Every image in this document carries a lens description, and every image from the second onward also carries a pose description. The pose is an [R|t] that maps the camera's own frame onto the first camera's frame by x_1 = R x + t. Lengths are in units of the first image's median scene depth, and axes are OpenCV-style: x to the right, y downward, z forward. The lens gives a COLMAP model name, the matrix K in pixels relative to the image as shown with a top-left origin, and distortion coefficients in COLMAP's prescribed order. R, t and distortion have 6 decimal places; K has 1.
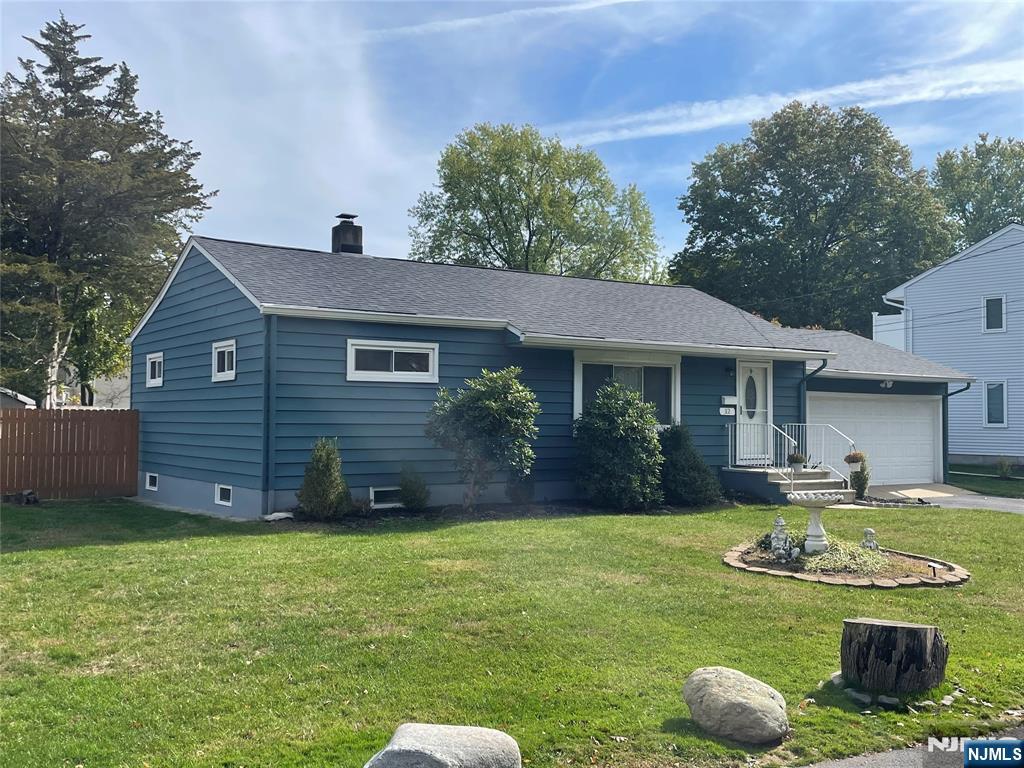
lens RADIAL K [[1098.1, 0, 512.0], [0, 1098.1, 384.0], [0, 0, 1]] dist [0.056666, -0.011551]
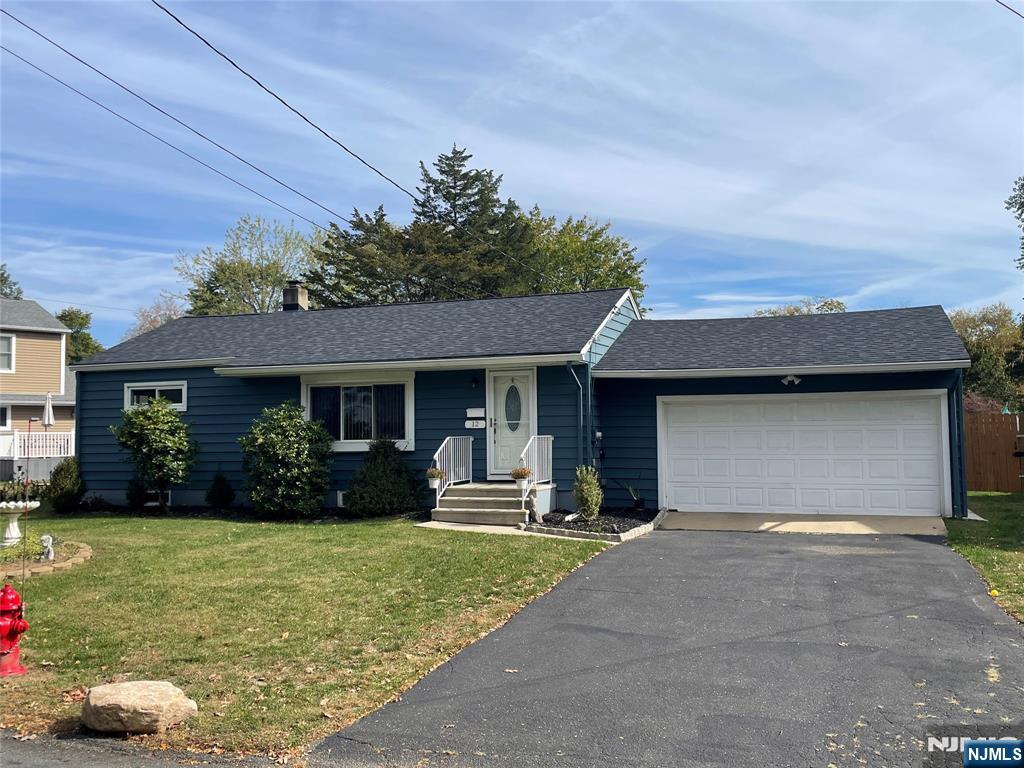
lens RADIAL K [[941.7, 0, 505.7], [0, 941.7, 386.6], [0, 0, 1]] dist [0.112818, -0.163051]
pose [[0.588578, -0.055841, -0.806510, 0.869566], [0.044758, 0.998332, -0.036458, 0.022924], [0.807201, -0.014639, 0.590096, 0.523460]]
